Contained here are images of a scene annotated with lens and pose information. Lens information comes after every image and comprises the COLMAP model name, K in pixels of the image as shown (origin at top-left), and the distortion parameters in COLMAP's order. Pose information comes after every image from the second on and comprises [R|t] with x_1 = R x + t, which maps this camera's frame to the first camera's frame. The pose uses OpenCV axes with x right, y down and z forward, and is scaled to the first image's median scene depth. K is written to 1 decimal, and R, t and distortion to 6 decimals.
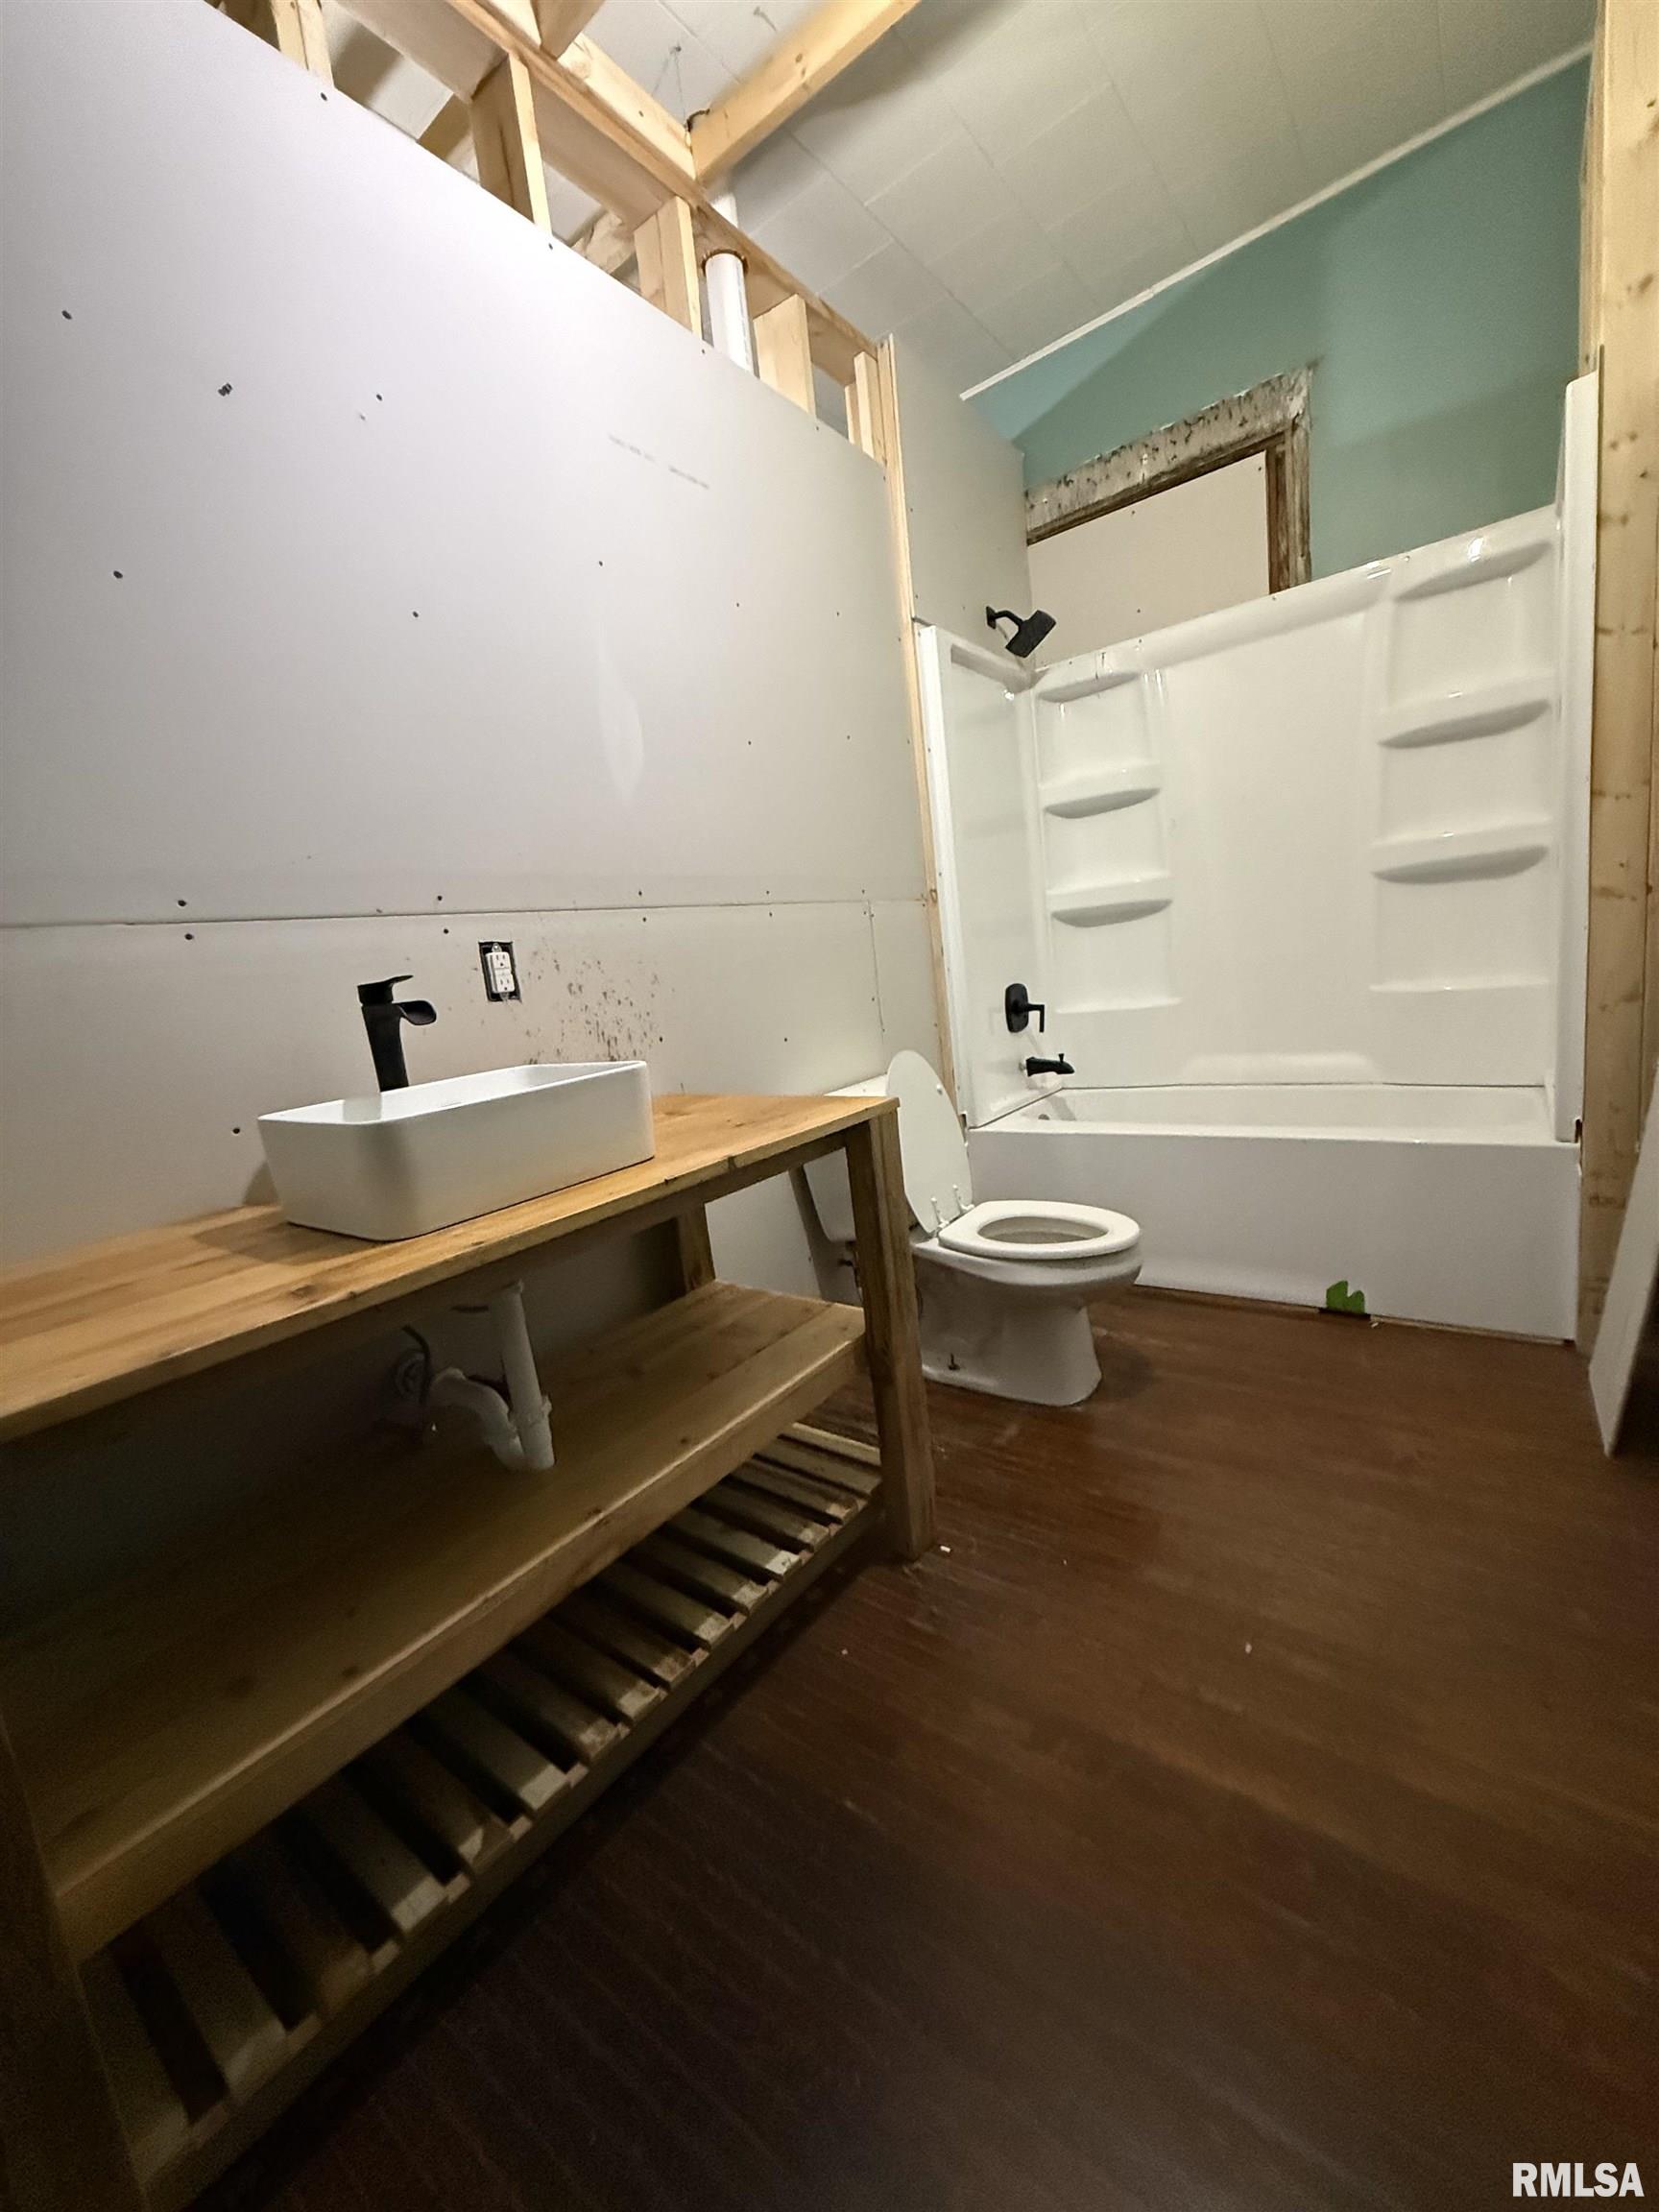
lens RADIAL K [[882.7, 0, 828.0], [0, 882.7, 1098.9], [0, 0, 1]] dist [-0.000888, -0.000979]
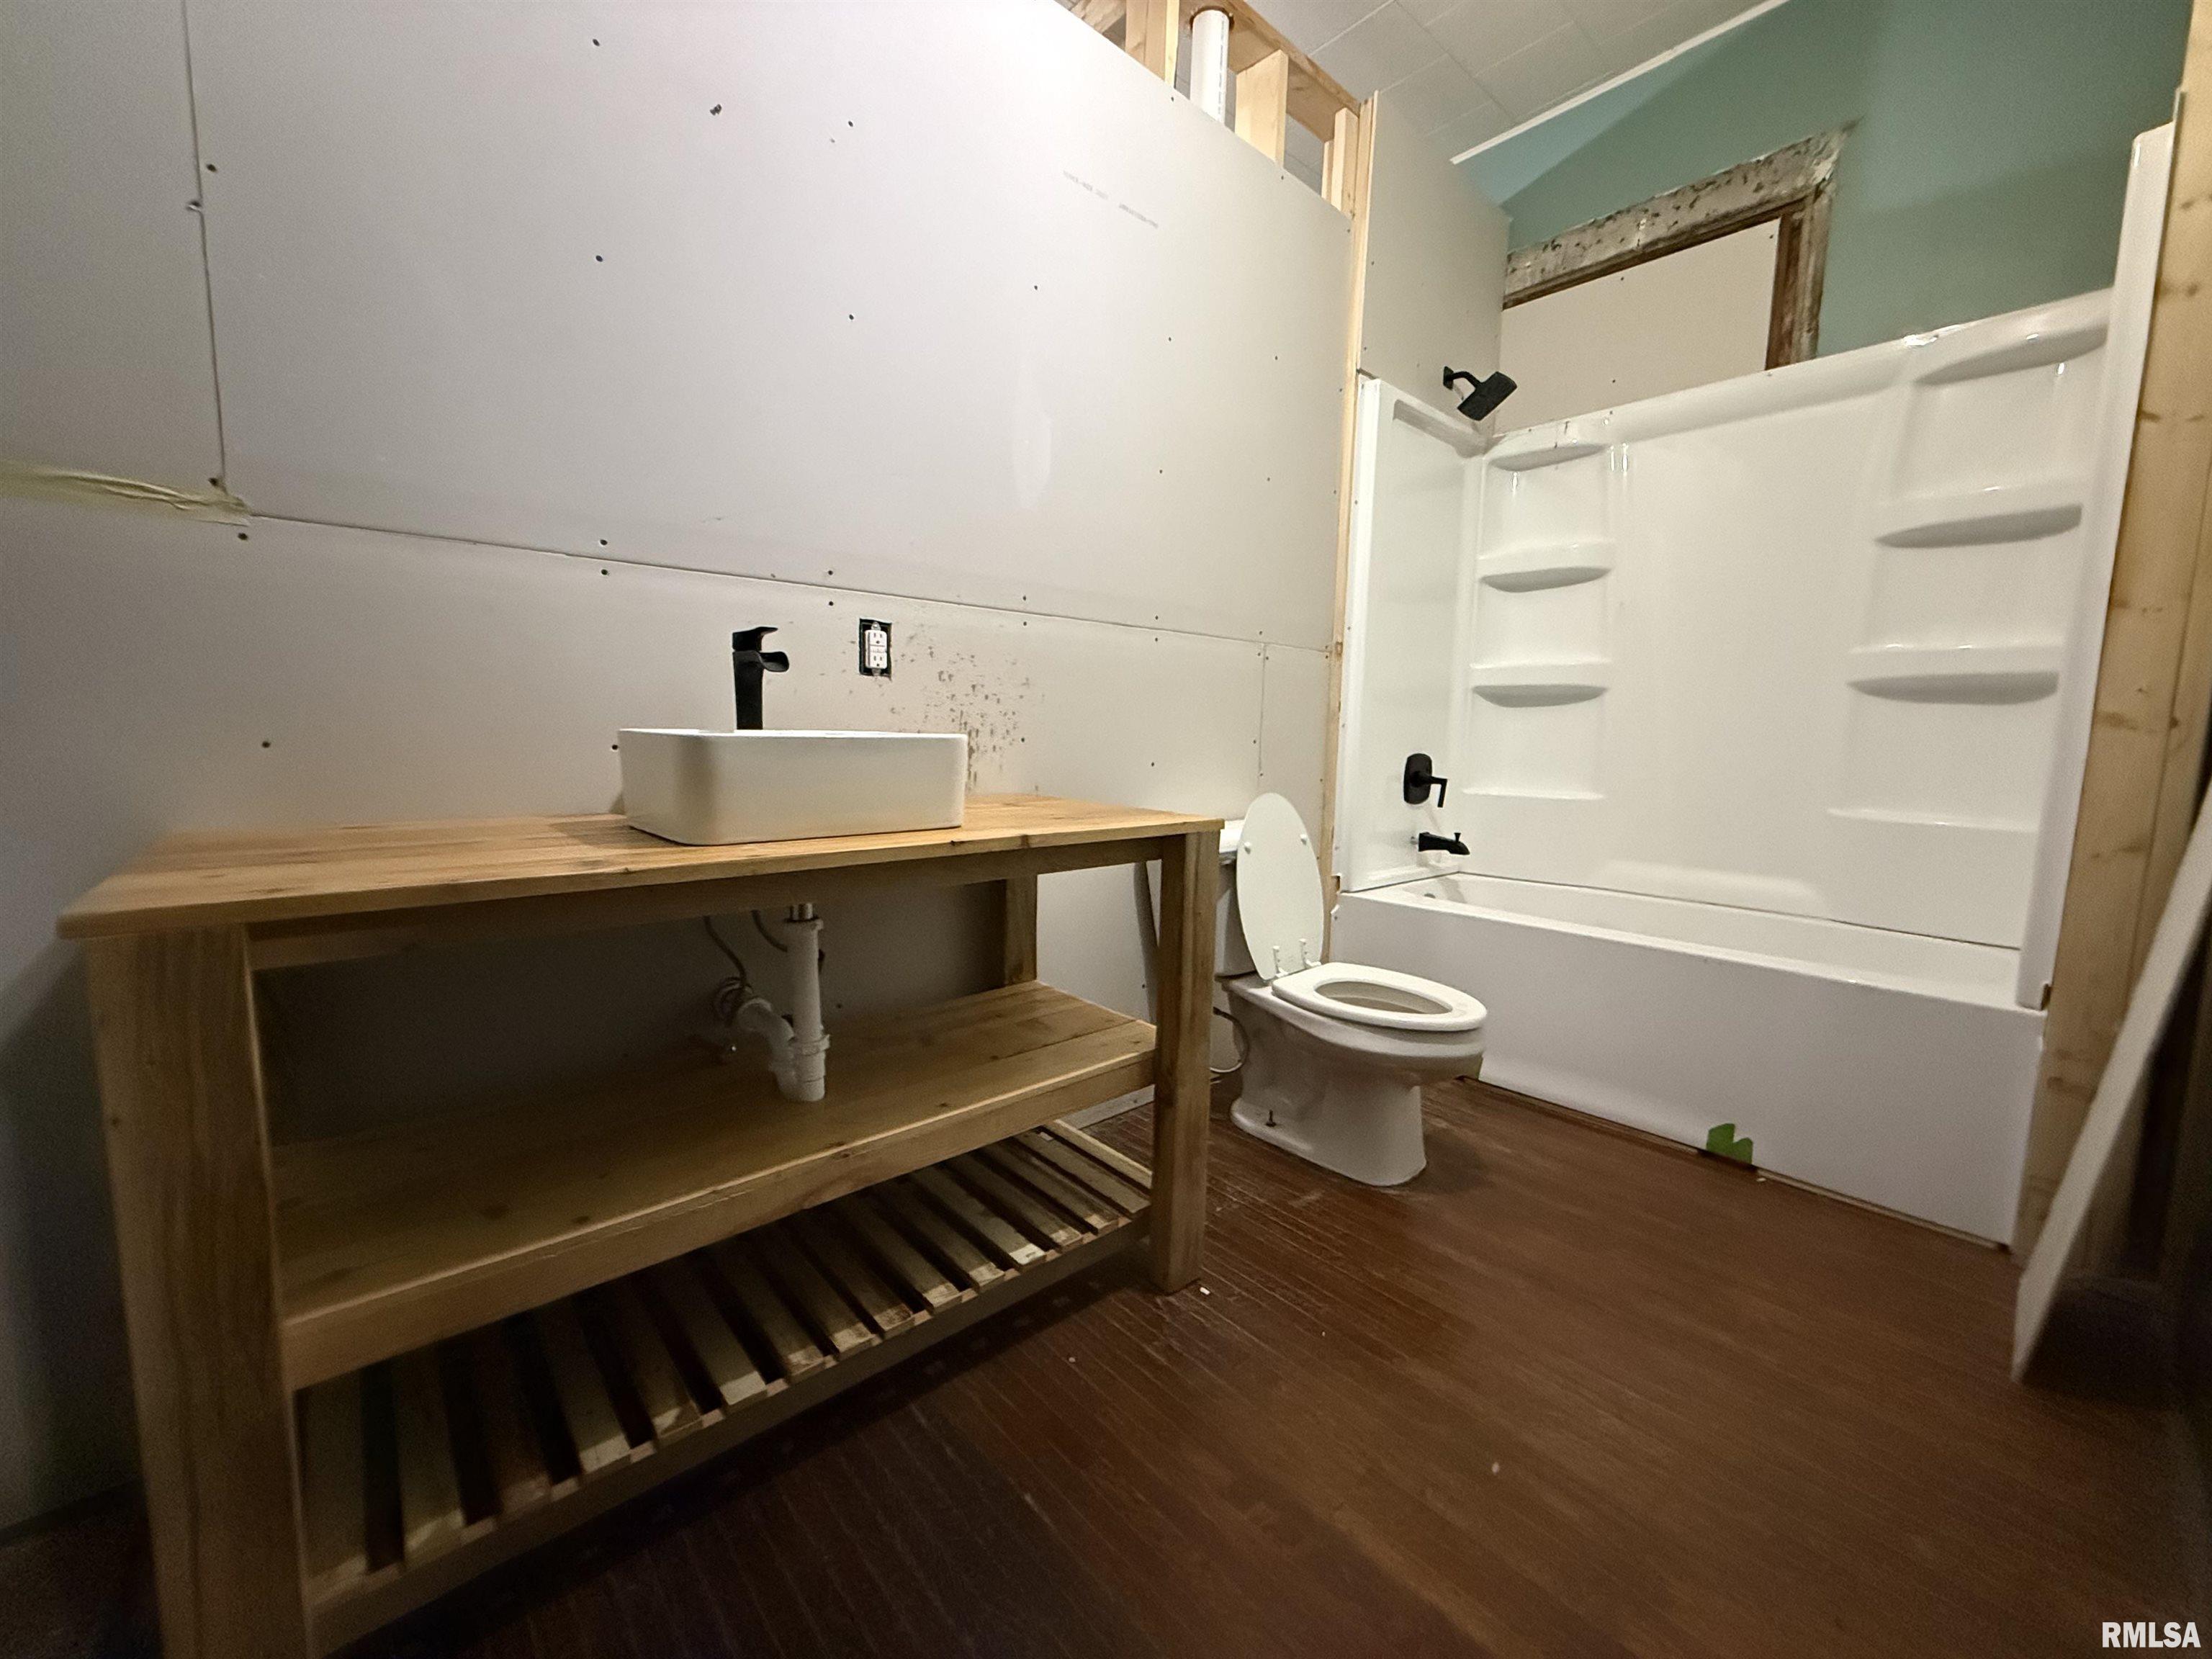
lens RADIAL K [[882.7, 0, 1106.0], [0, 882.7, 829.5], [0, 0, 1]] dist [-0.000888, -0.000979]
pose [[0.971084, 0.154388, -0.182102, 0.097520], [-0.161143, 0.986667, -0.022813, 0.039305], [0.176152, 0.051498, 0.983015, 0.003420]]
